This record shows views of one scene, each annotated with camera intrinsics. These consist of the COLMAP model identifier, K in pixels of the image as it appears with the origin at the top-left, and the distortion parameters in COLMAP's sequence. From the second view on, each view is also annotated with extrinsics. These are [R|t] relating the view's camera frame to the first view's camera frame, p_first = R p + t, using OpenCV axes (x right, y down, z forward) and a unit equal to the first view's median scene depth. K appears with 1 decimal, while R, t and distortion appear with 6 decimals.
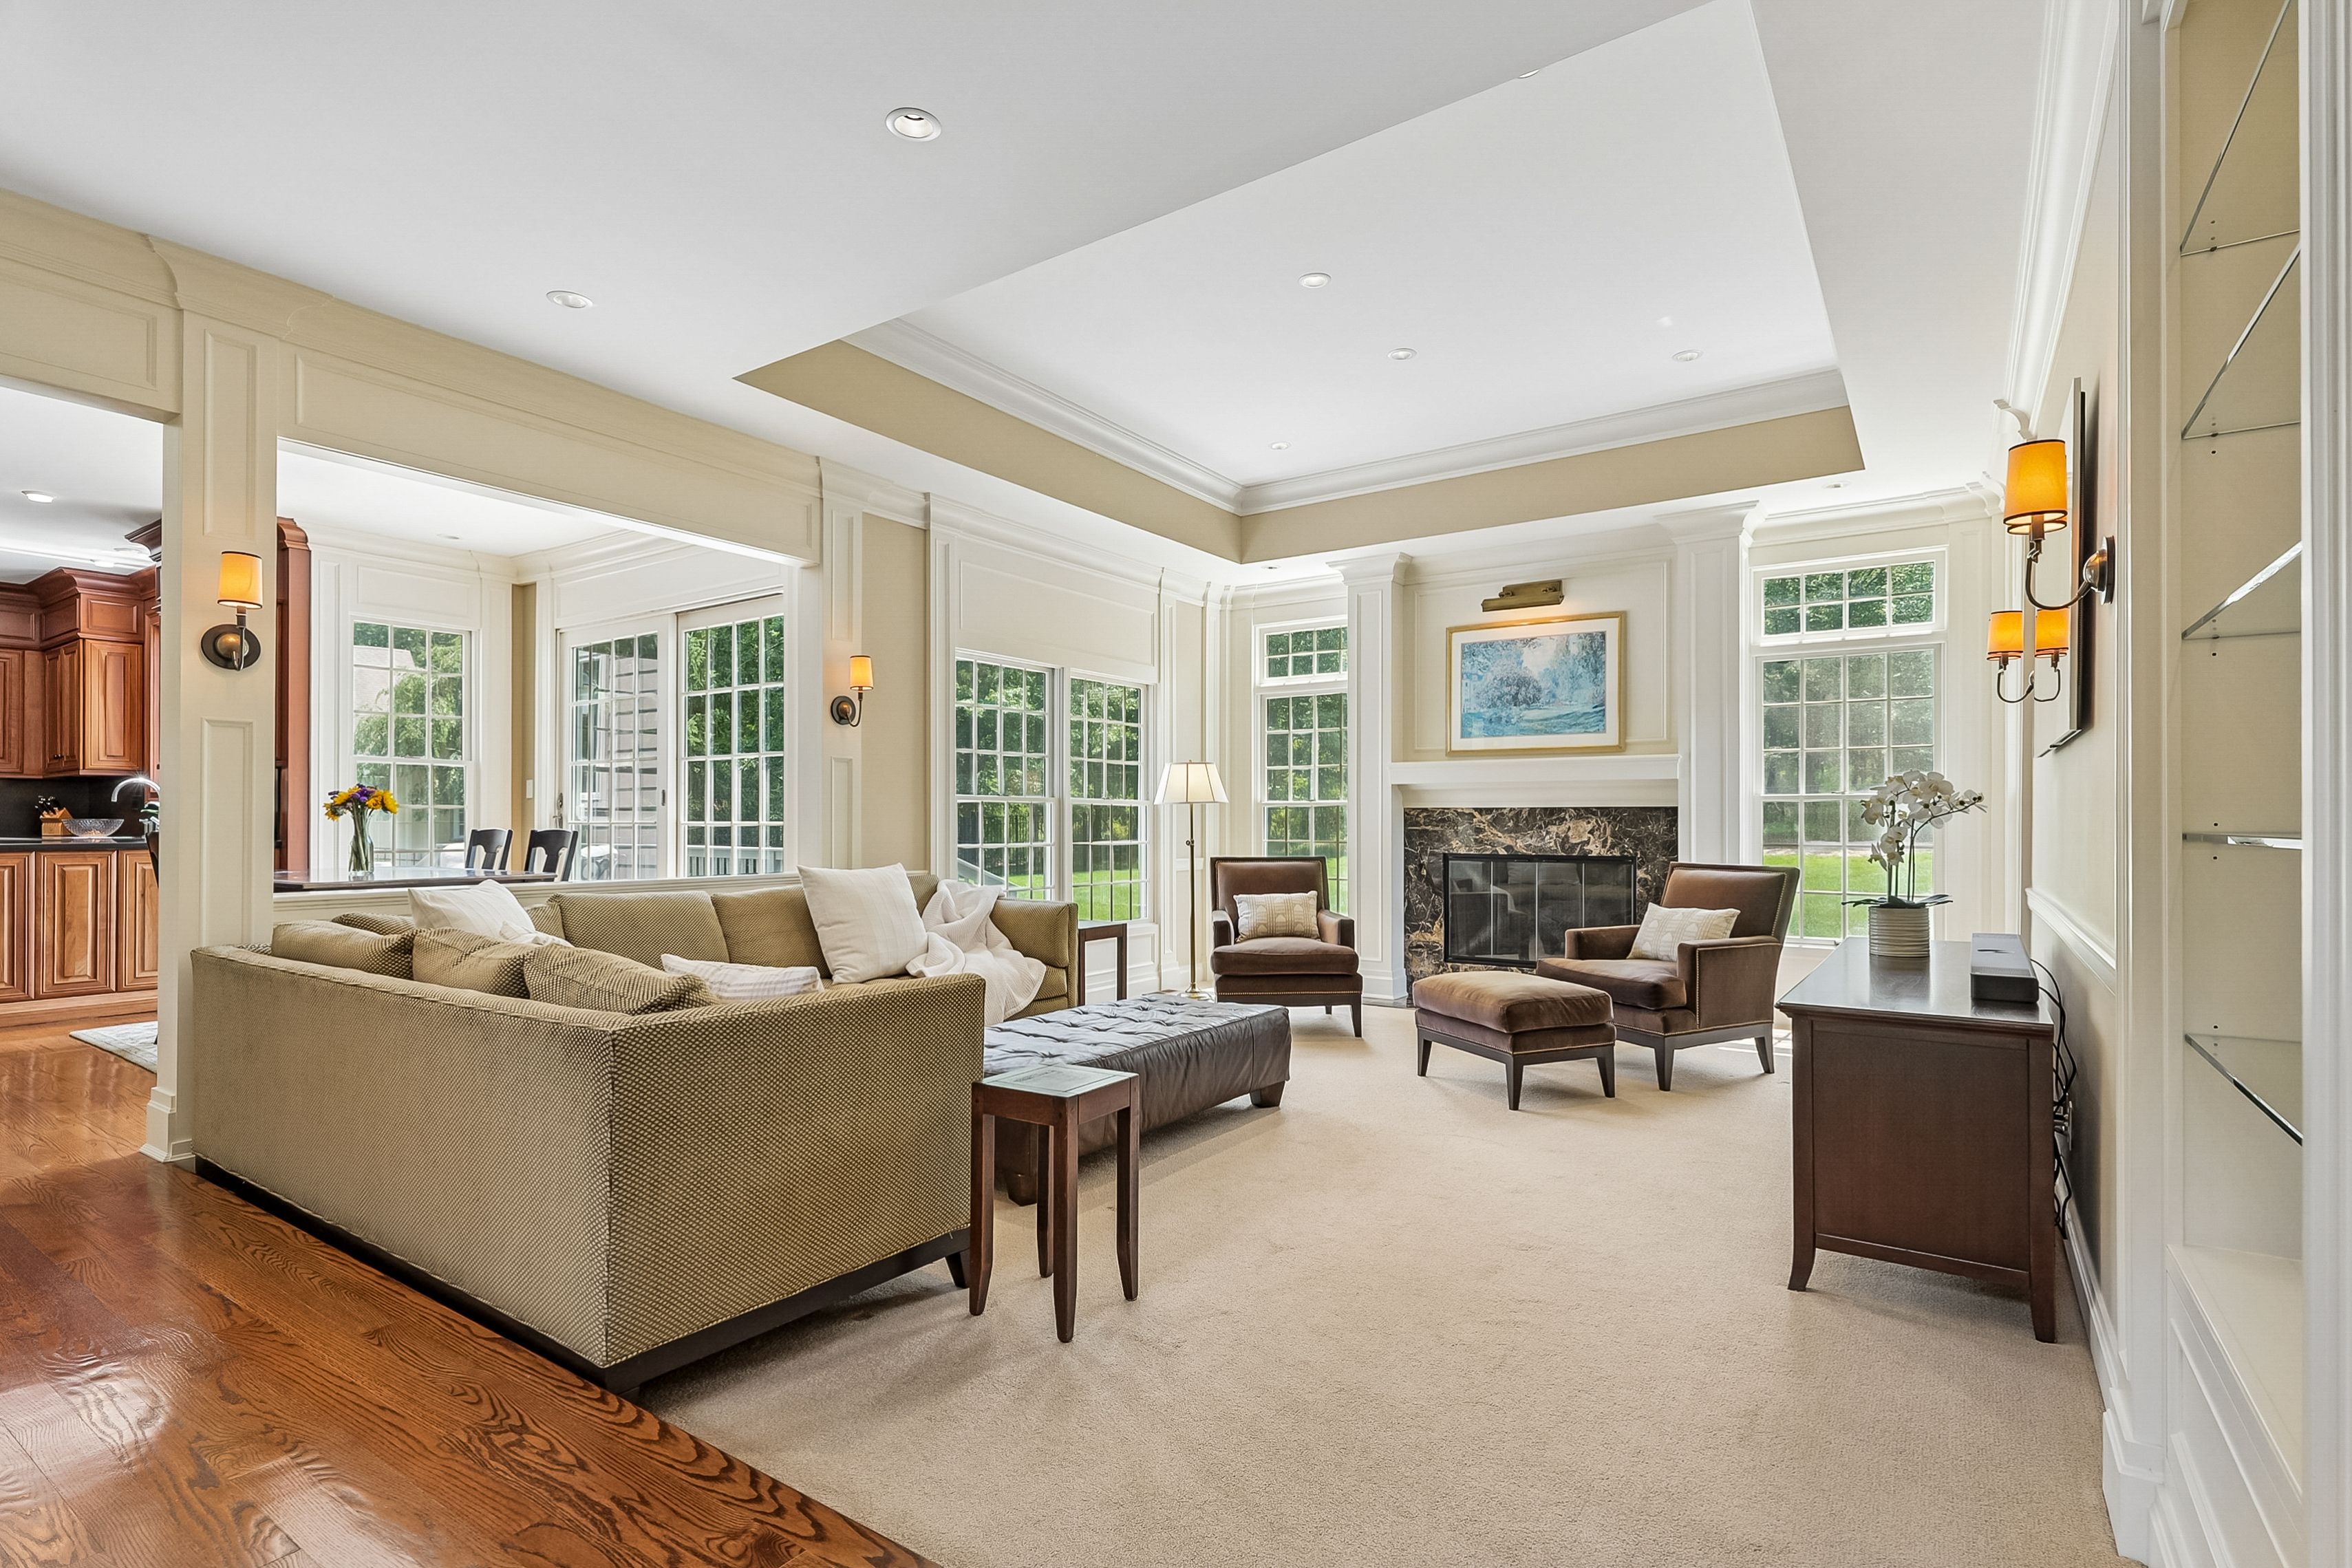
lens RADIAL K [[1095.4, 0, 1225.0], [0, 1095.4, 821.4], [0, 0, 1]] dist [0.001806, -0.003996]
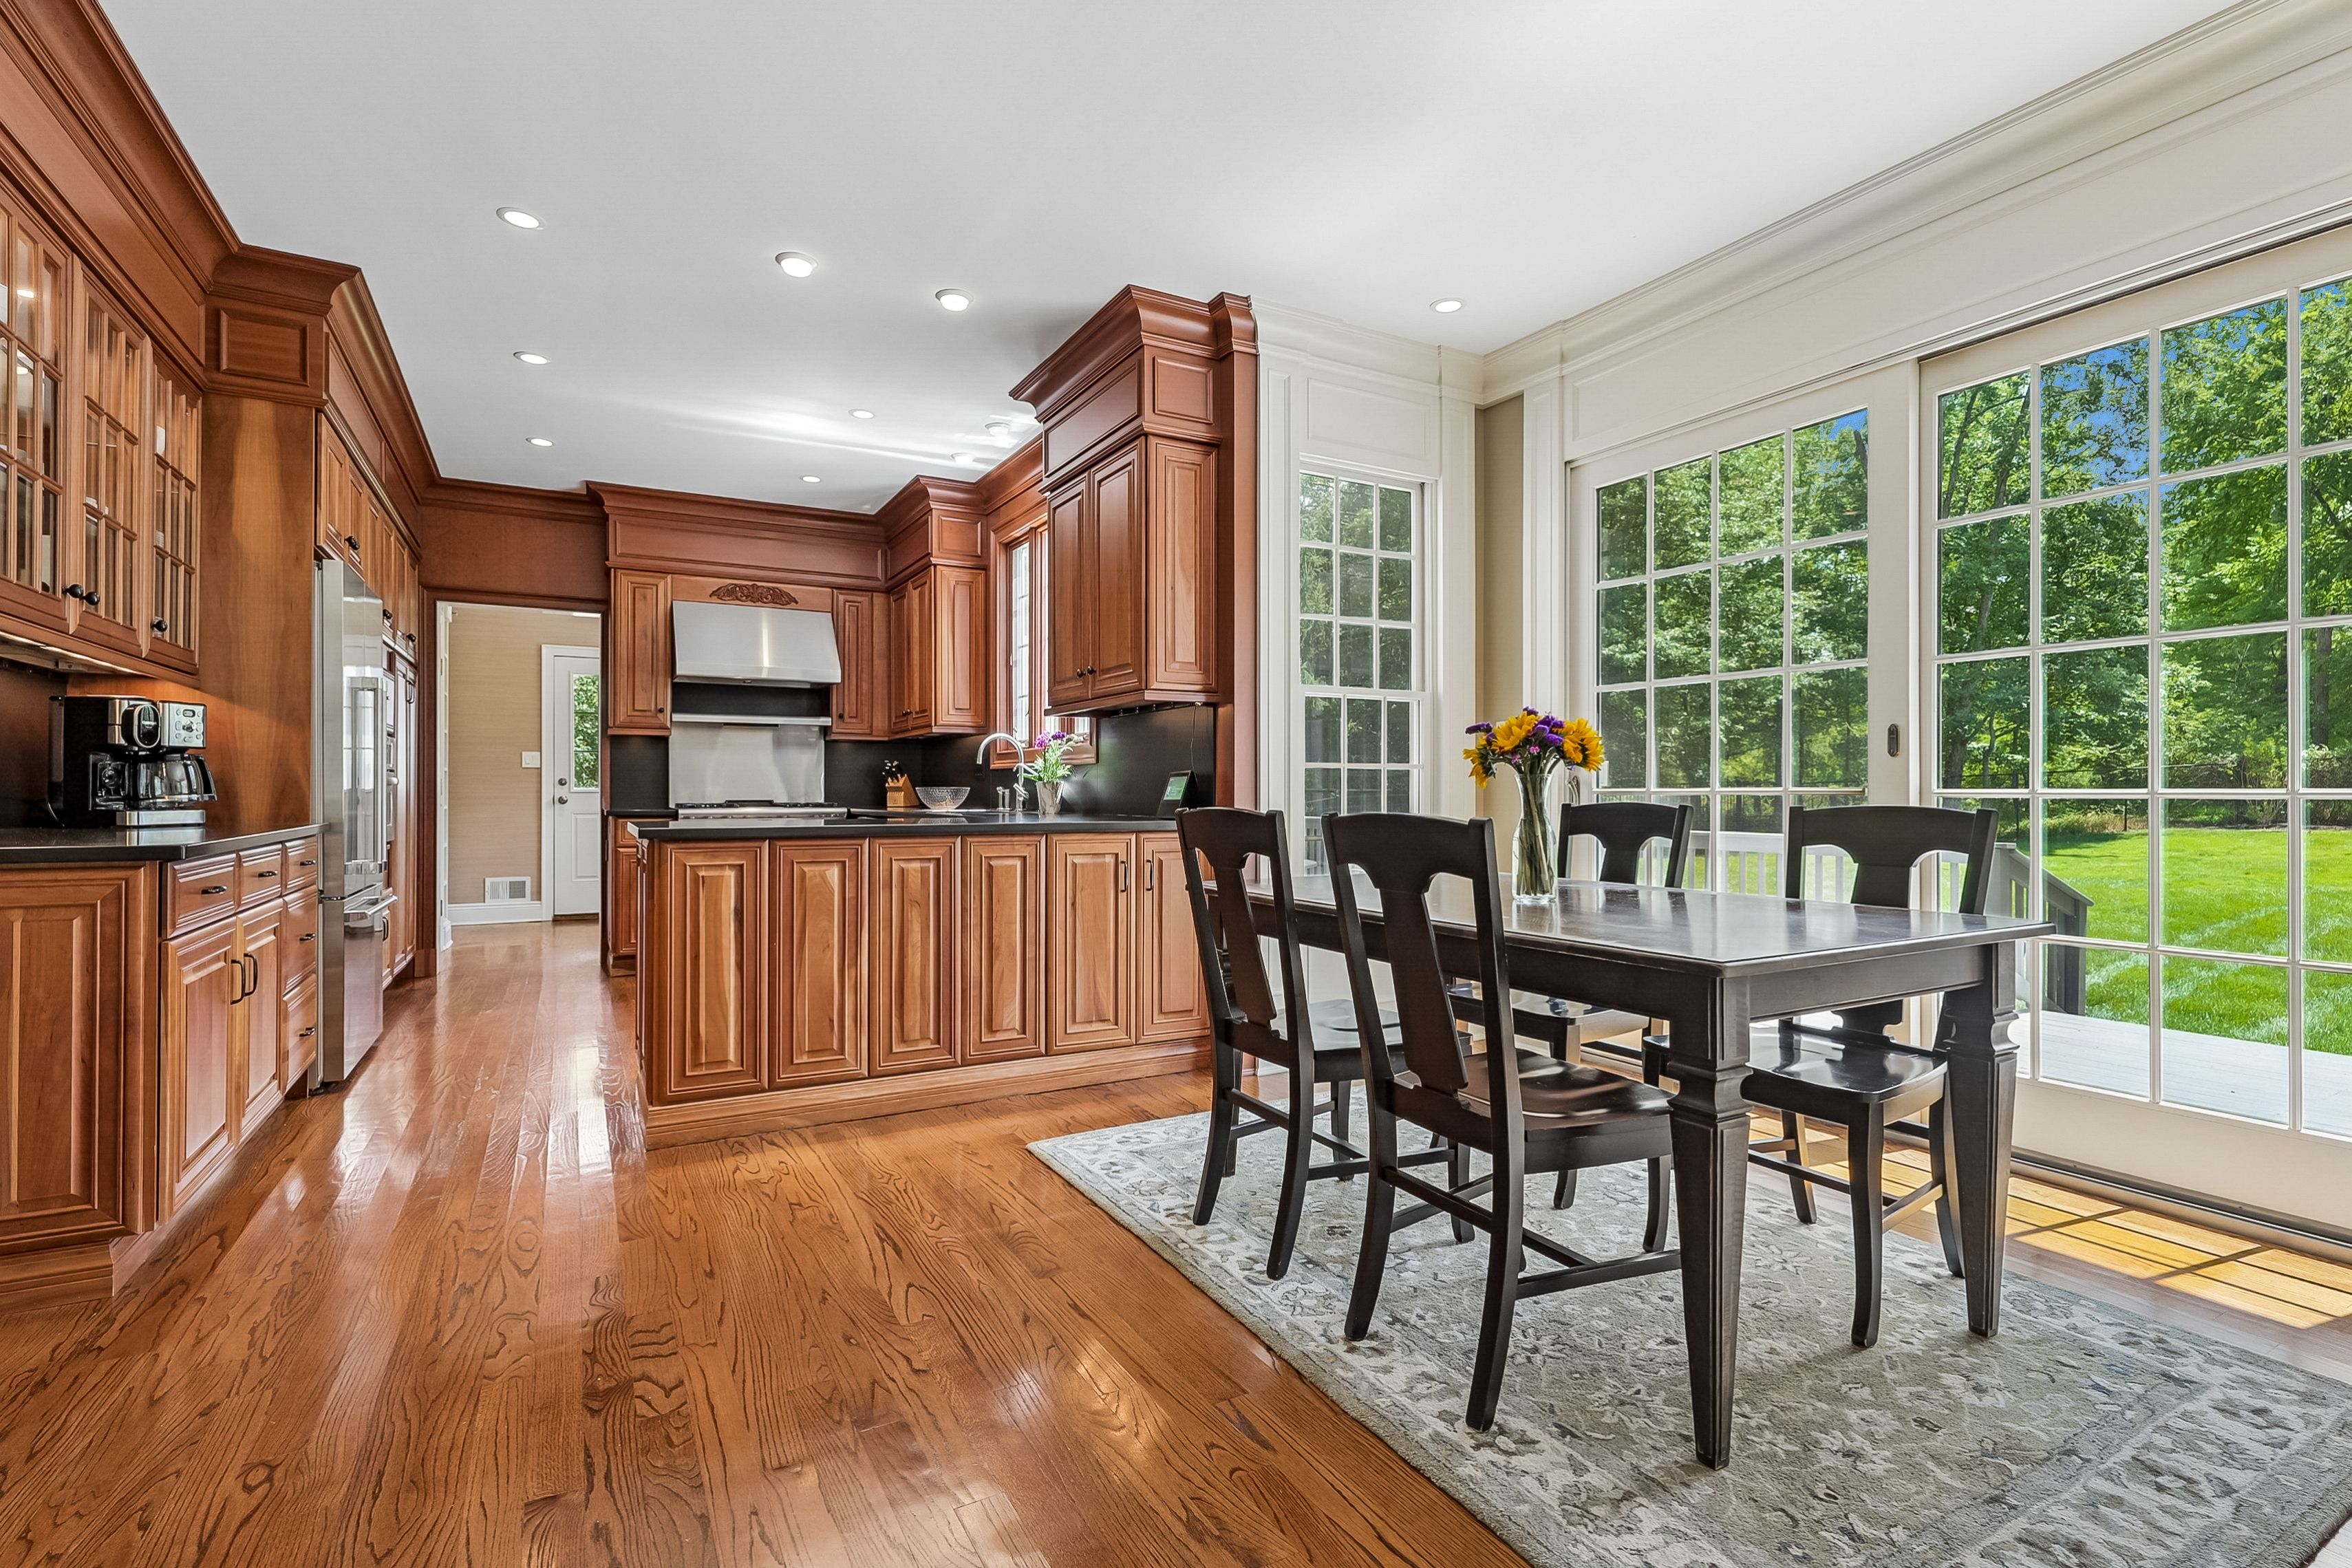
lens RADIAL K [[1095.4, 0, 1161.6], [0, 1095.4, 793.3], [0, 0, 1]] dist [0.001806, -0.003996]
pose [[0.874758, -0.001717, -0.484557, -0.517334], [0.004911, 0.999974, 0.005322, -0.000926], [0.484535, -0.007036, 0.874743, 0.377671]]
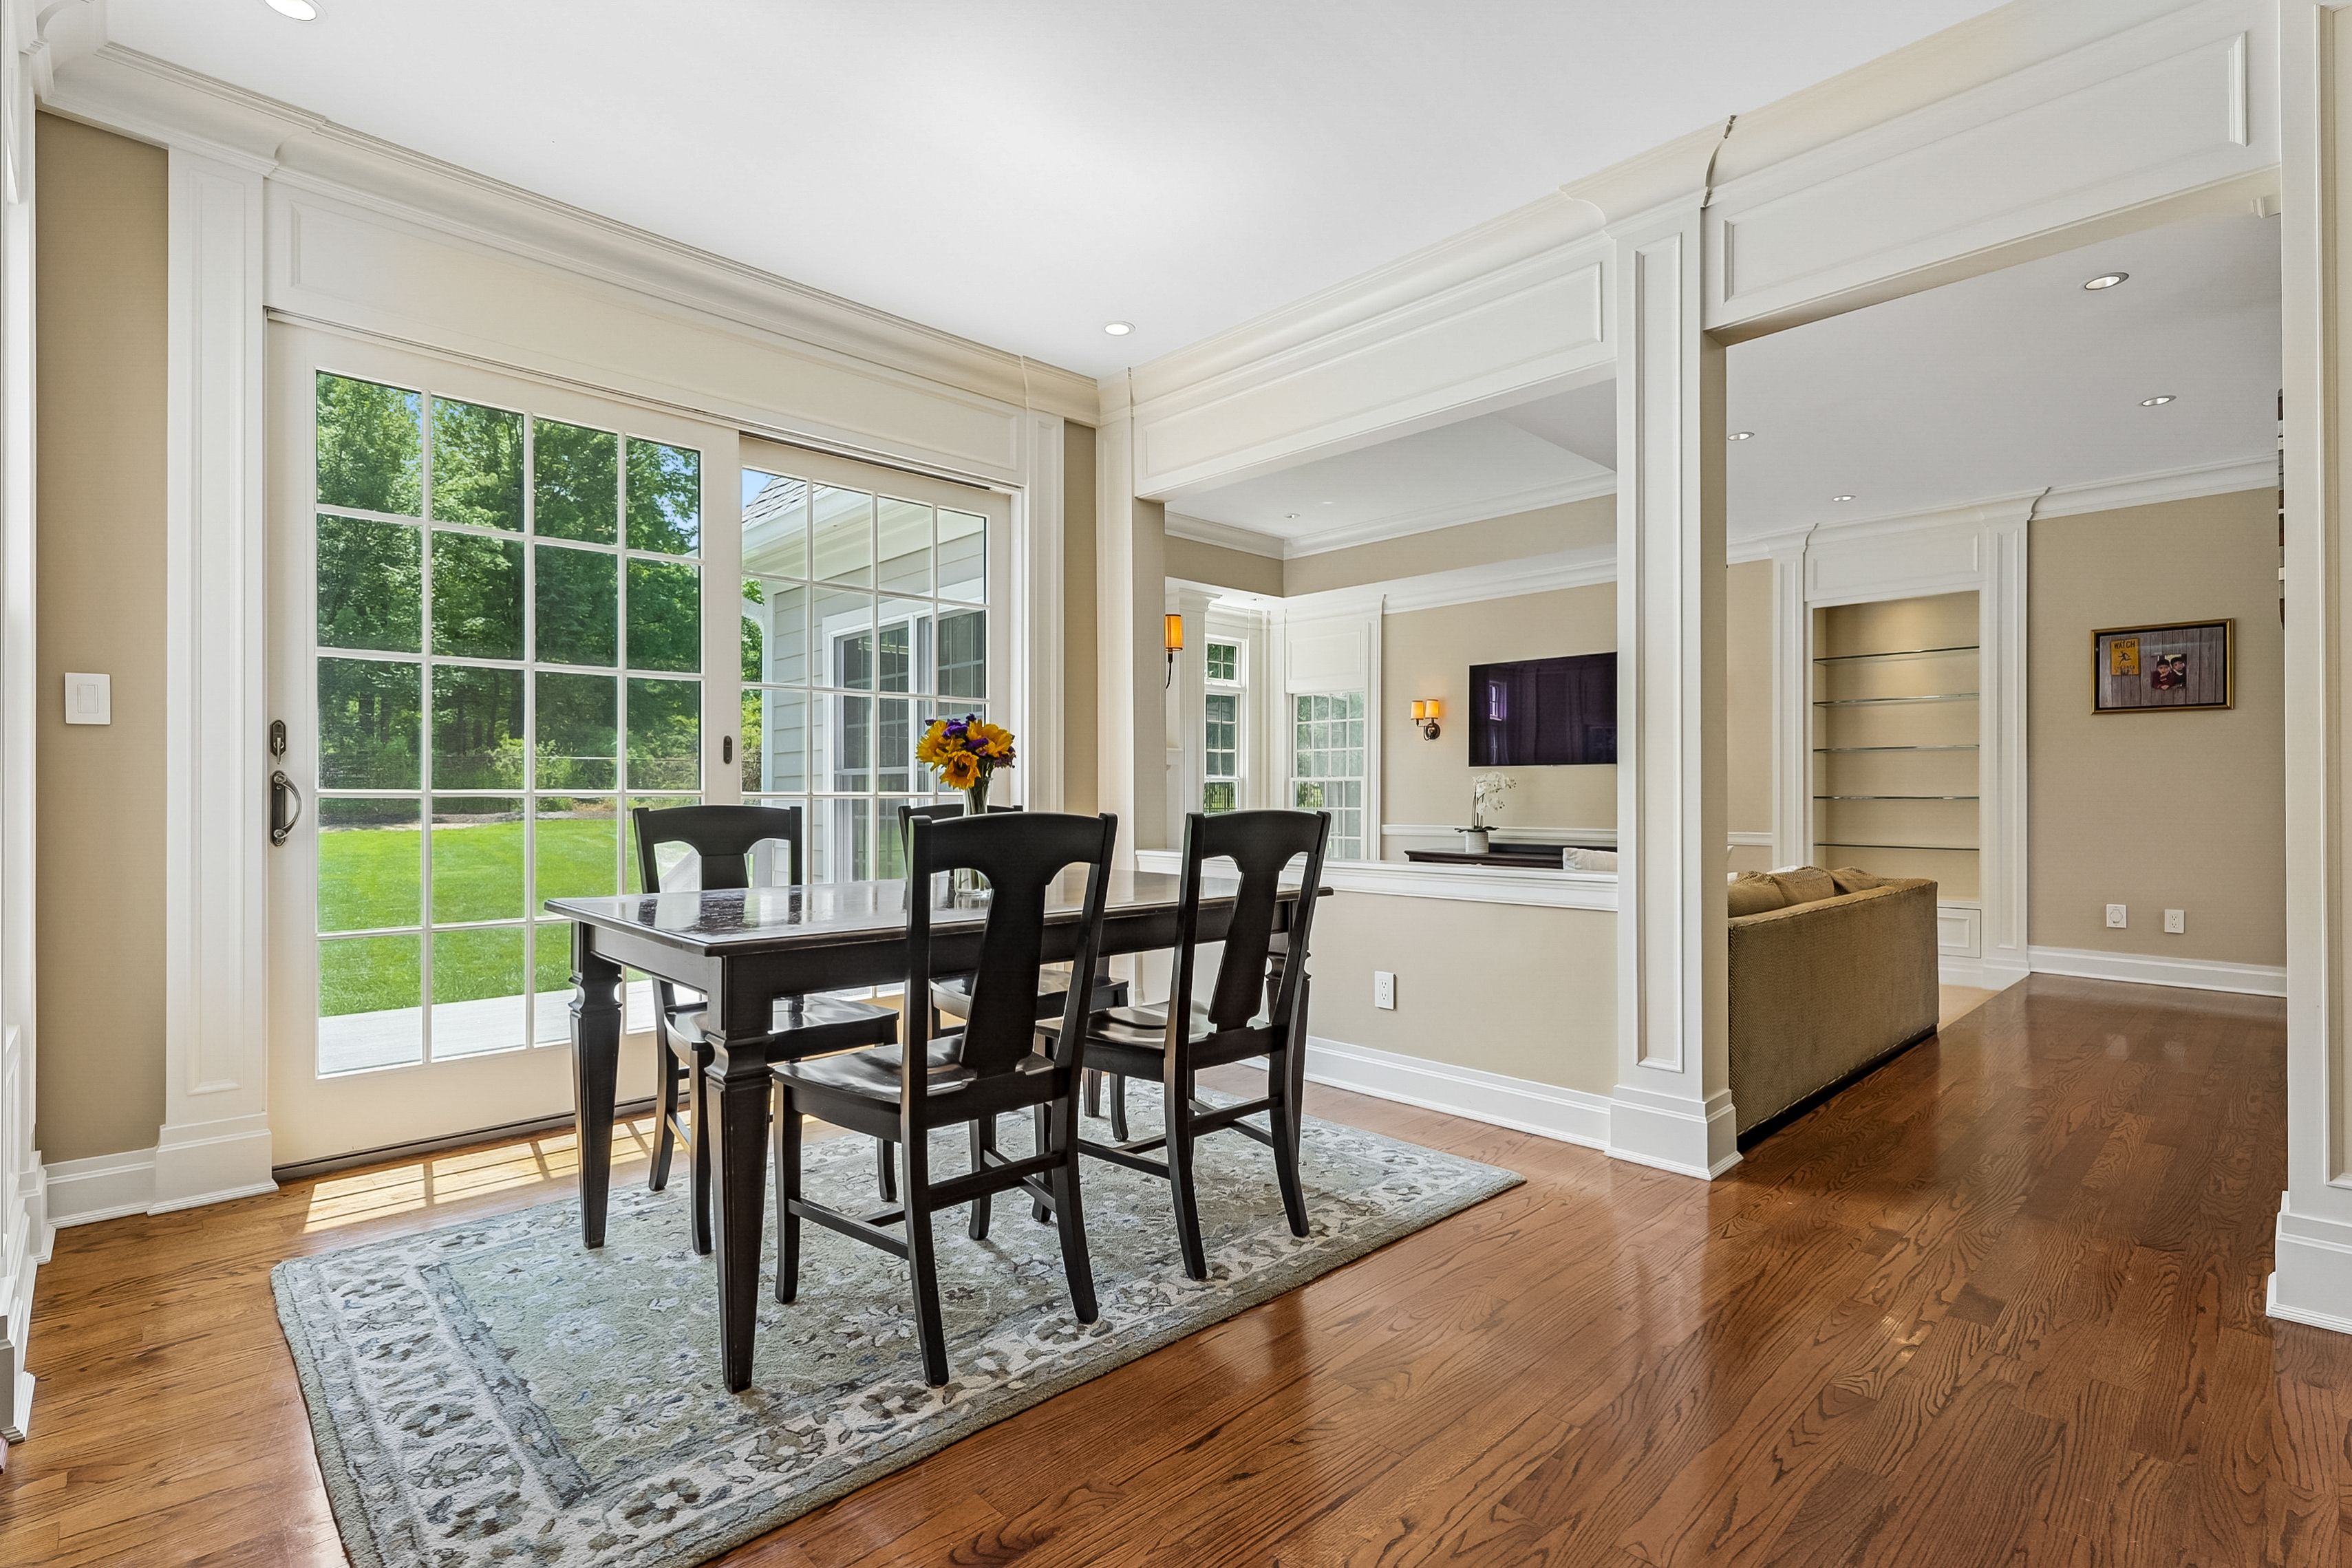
lens RADIAL K [[1095.4, 0, 1168.7], [0, 1095.4, 783.3], [0, 0, 1]] dist [0.001806, -0.003996]
pose [[0.228625, 0.011031, 0.973452, -0.865025], [-0.010572, 0.999905, -0.008848, -0.000036], [-0.973457, -0.008269, 0.228720, 0.553990]]
